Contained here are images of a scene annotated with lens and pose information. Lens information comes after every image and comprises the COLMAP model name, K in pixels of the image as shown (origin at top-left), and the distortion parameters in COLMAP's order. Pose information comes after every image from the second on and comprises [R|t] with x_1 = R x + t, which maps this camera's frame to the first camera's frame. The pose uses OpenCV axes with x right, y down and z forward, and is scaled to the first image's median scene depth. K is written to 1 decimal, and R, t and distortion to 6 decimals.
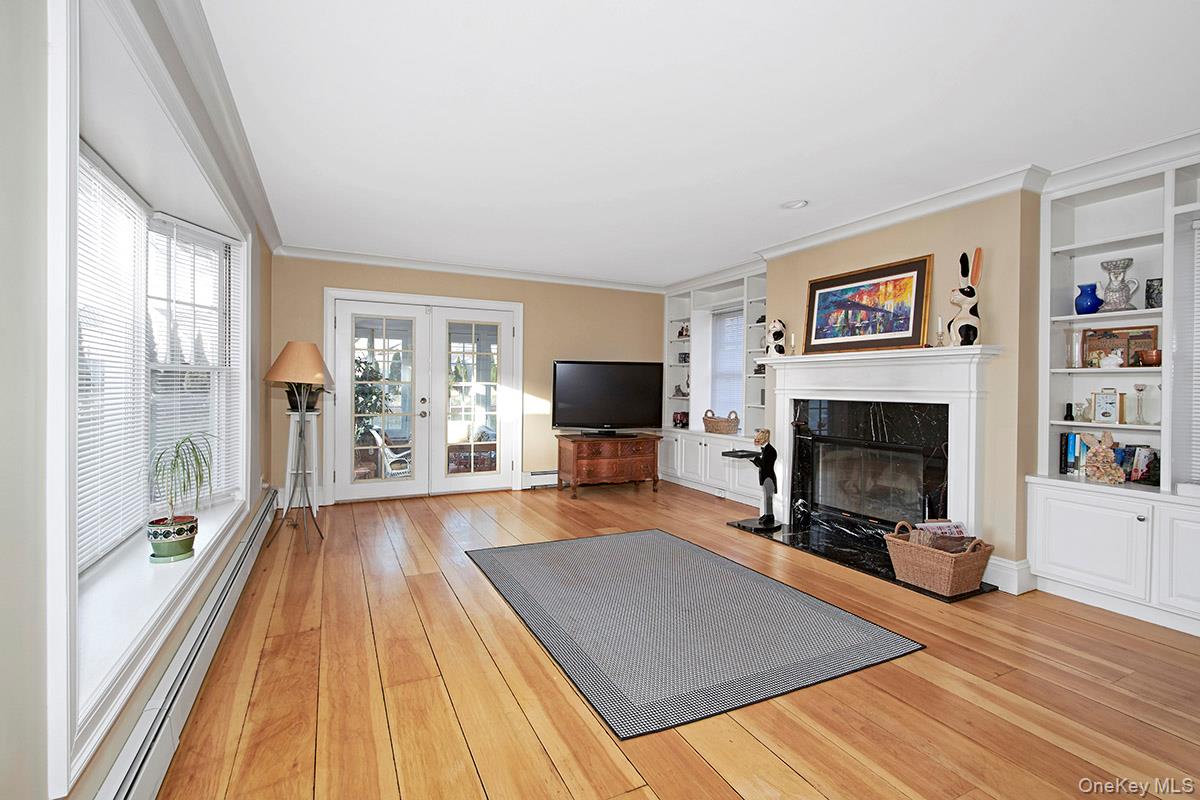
lens RADIAL K [[542.5, 0, 598.0], [0, 542.5, 394.5], [0, 0, 1]] dist [-0.001412, 0.000570]
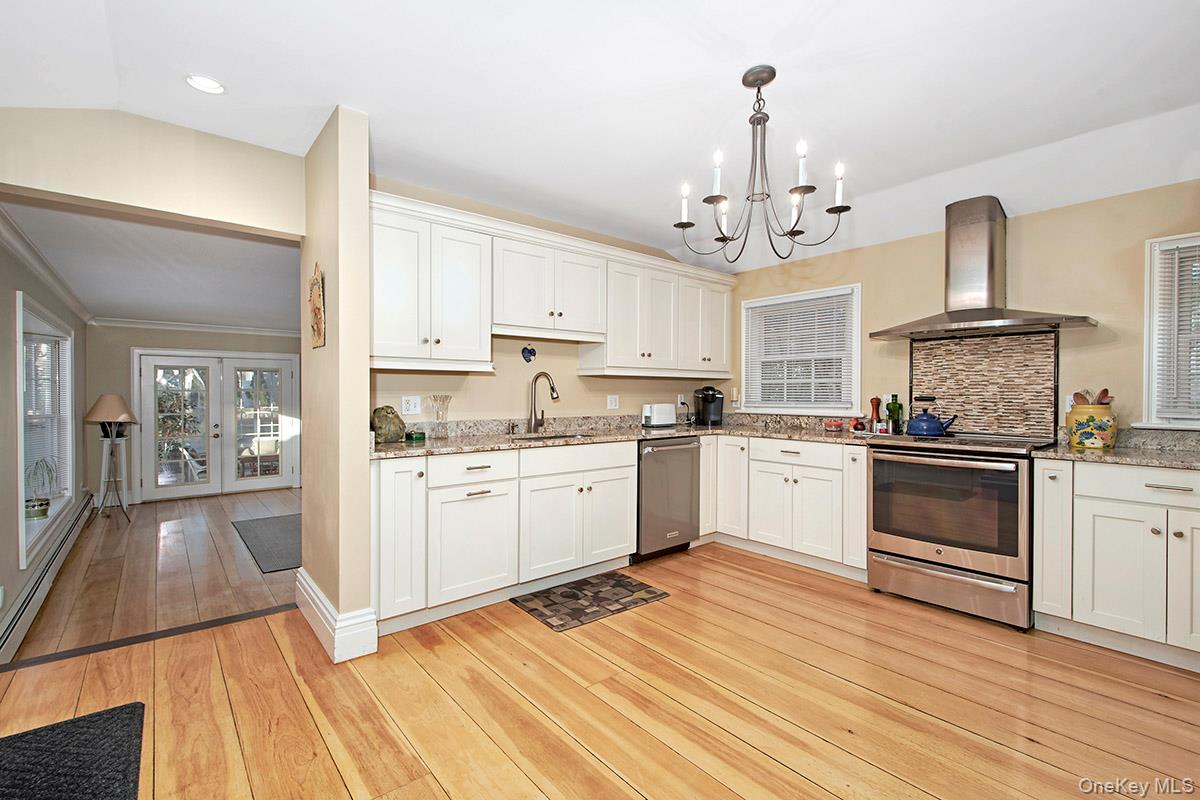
lens RADIAL K [[542.5, 0, 602.1], [0, 542.5, 399.7], [0, 0, 1]] dist [-0.001412, 0.000570]
pose [[0.973431, -0.011513, 0.228691, 0.409131], [0.011146, 0.999934, 0.002897, -0.061932], [-0.228709, -0.000271, 0.973495, -0.731745]]
